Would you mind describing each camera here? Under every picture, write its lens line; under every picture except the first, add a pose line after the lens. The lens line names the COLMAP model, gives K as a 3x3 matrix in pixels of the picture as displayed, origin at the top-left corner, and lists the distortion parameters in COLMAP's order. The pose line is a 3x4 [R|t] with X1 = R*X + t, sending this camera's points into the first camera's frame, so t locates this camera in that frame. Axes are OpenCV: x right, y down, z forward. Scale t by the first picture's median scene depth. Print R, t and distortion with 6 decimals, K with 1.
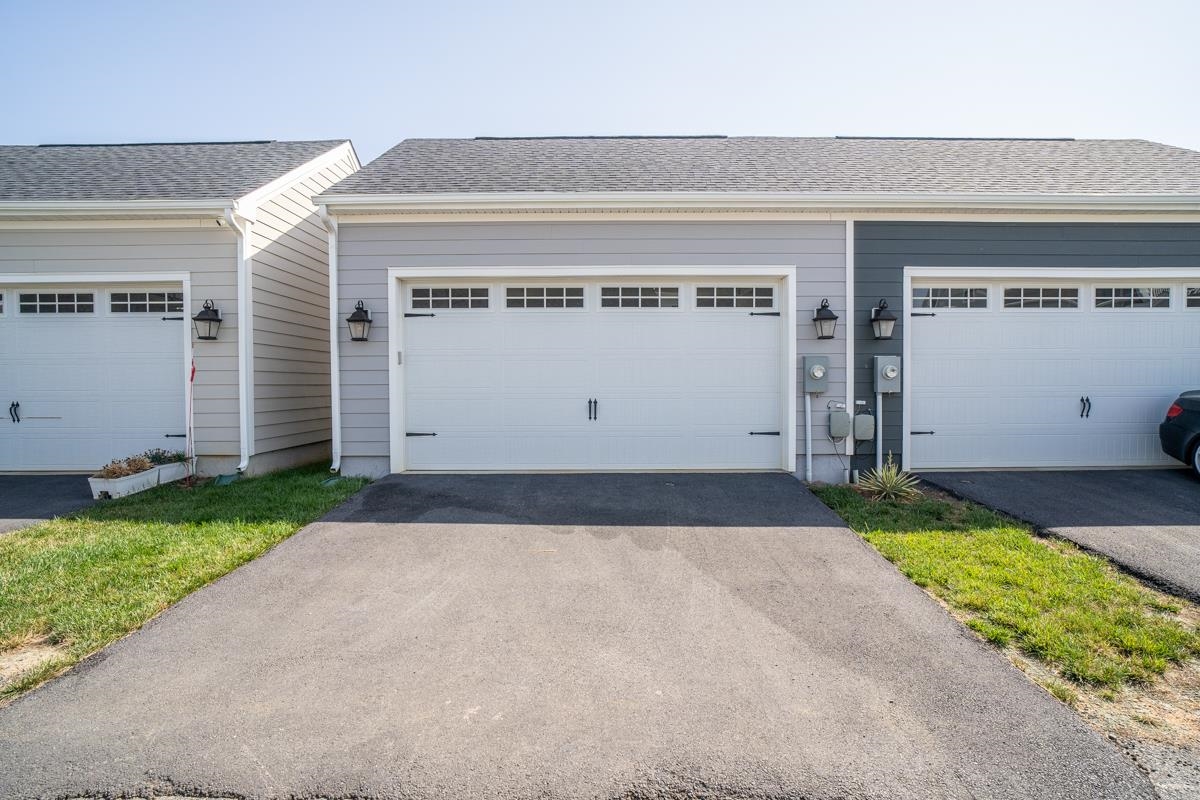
lens RADIAL K [[527.2, 0, 522.8], [0, 527.2, 400.2], [0, 0, 1]] dist [-0.060186, 0.024331]
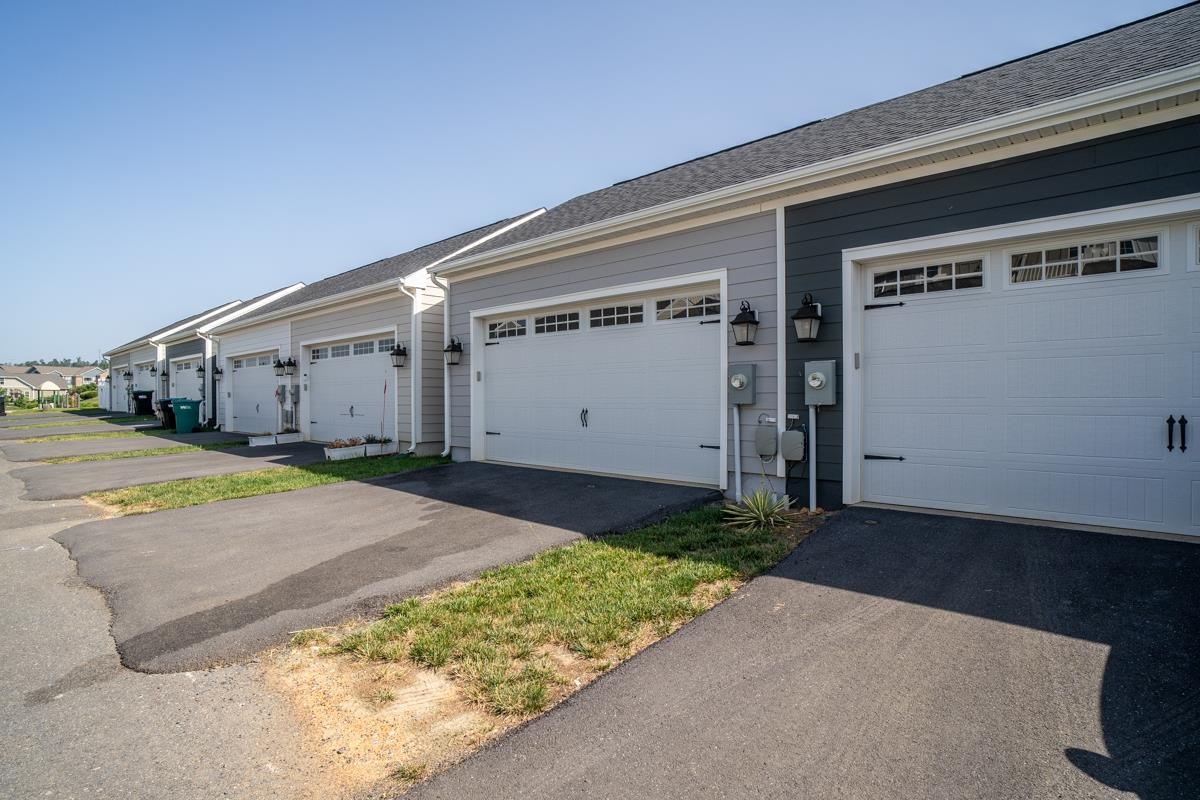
lens RADIAL K [[628.6, 0, 600.1], [0, 628.6, 403.2], [0, 0, 1]] dist [-0.054069, 0.028469]
pose [[0.734257, 0.008116, -0.678823, 1.122149], [-0.014535, 0.999887, -0.003768, -0.009429], [0.678716, 0.012633, 0.734293, 0.020825]]
